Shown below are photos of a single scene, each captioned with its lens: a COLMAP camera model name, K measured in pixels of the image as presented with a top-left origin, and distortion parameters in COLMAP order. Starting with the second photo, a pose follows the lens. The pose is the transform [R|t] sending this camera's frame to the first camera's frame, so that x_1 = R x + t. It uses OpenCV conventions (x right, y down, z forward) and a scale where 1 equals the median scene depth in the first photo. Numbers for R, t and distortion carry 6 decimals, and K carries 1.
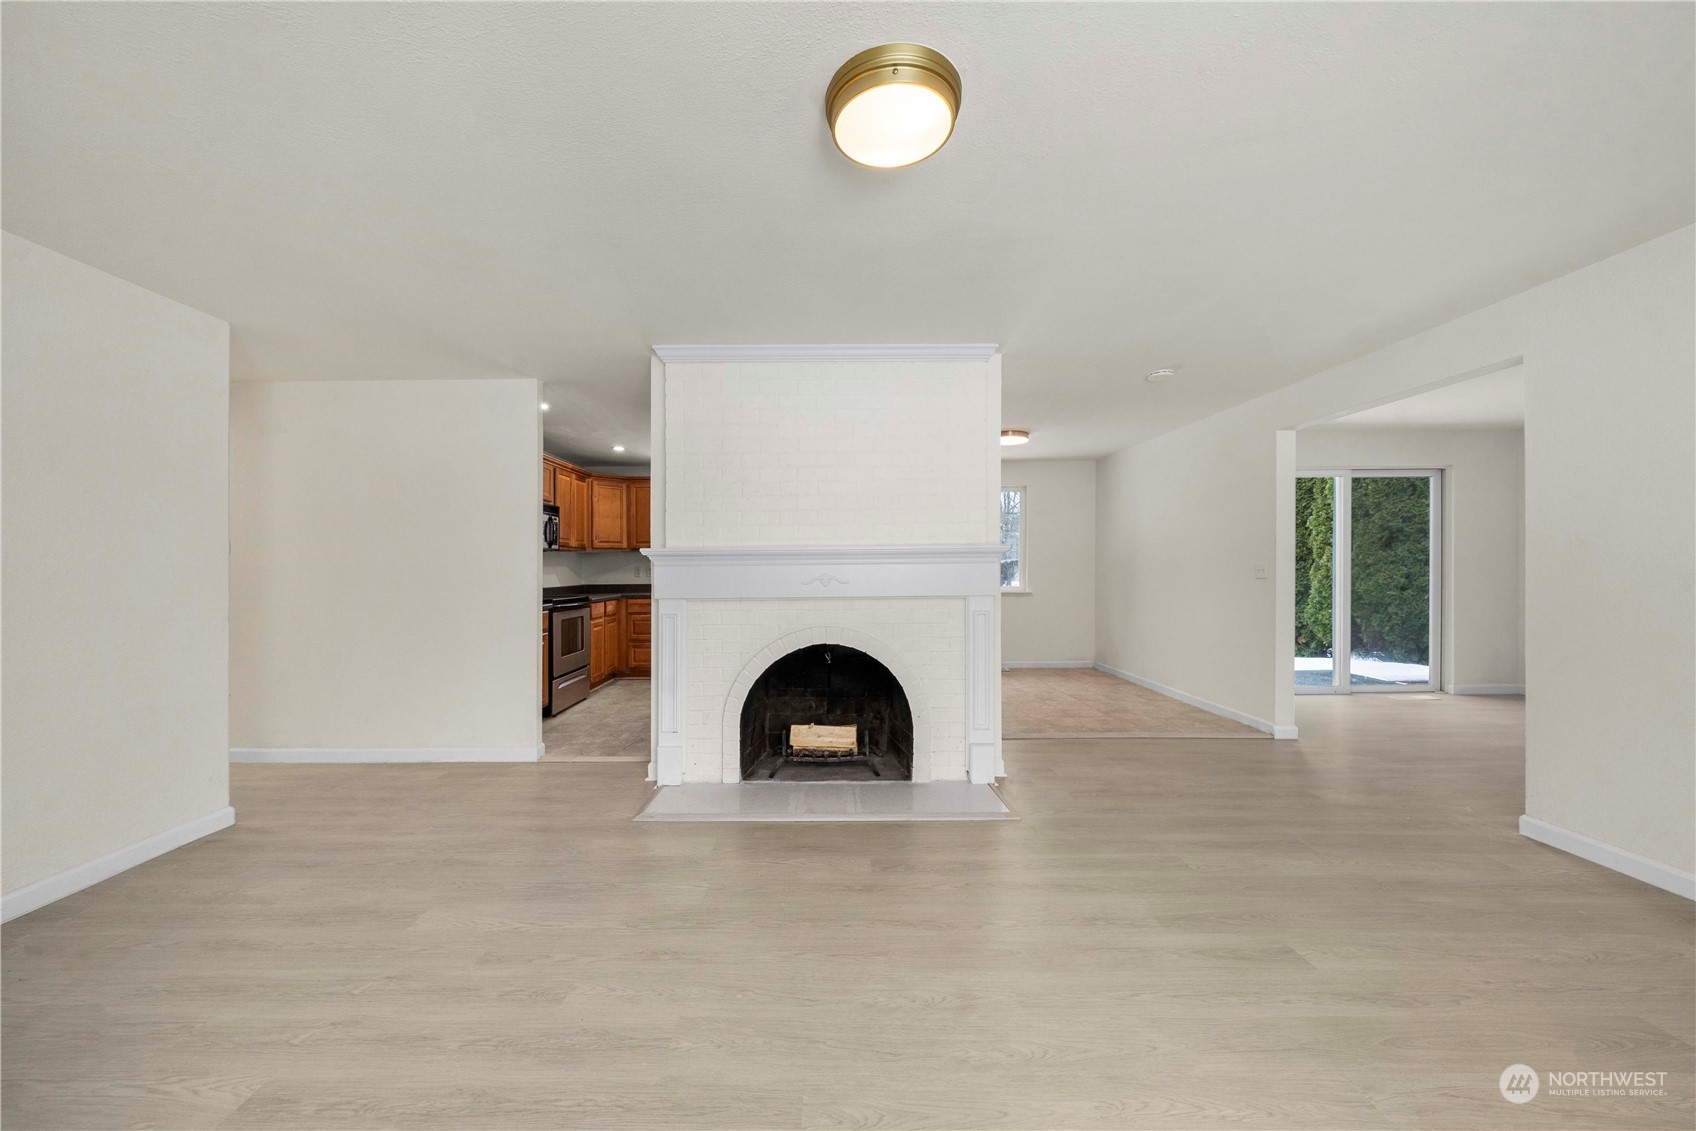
lens RADIAL K [[627.3, 0, 820.1], [0, 627.3, 574.7], [0, 0, 1]] dist [-0.002744, -0.000323]
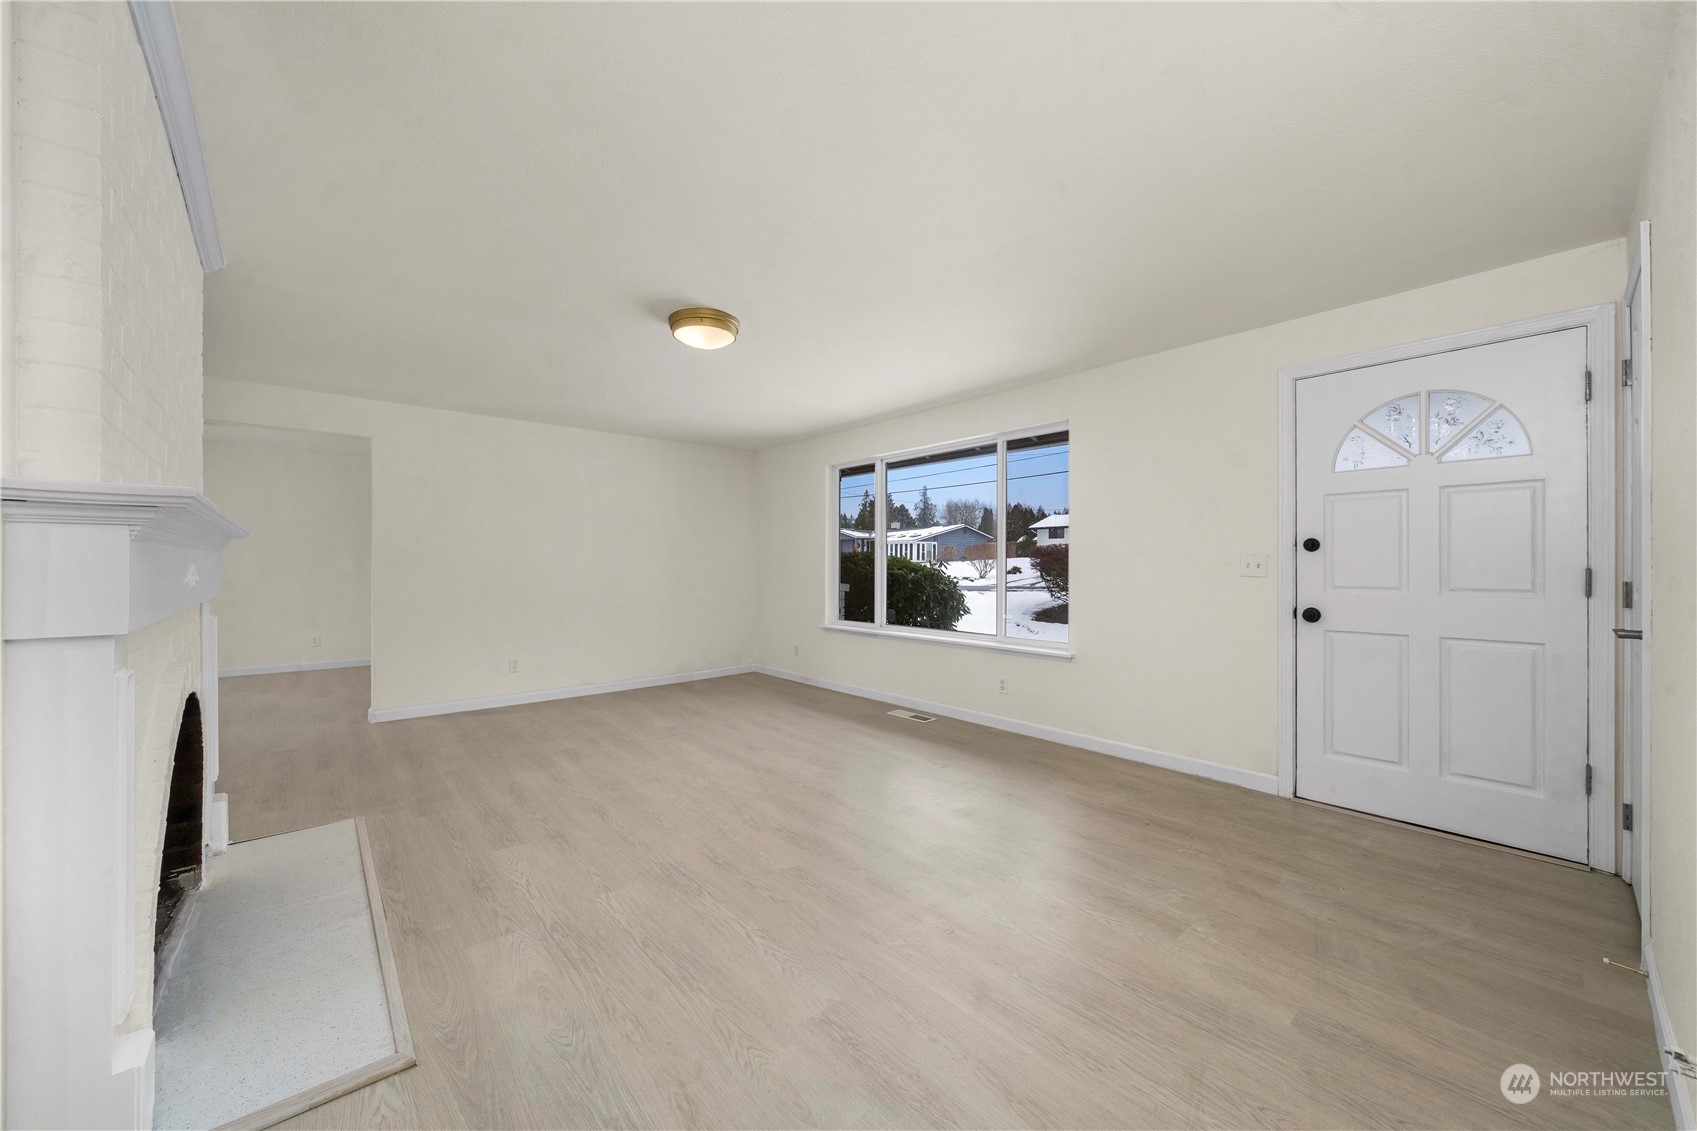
lens RADIAL K [[618.8, 0, 848.5], [0, 618.8, 565.5], [0, 0, 1]] dist [-0.001705, 0.000105]
pose [[-0.669809, 0.005890, 0.742510, -0.762399], [0.009313, 0.999957, 0.000469, 0.002378], [-0.742475, 0.007230, -0.669835, 0.915955]]
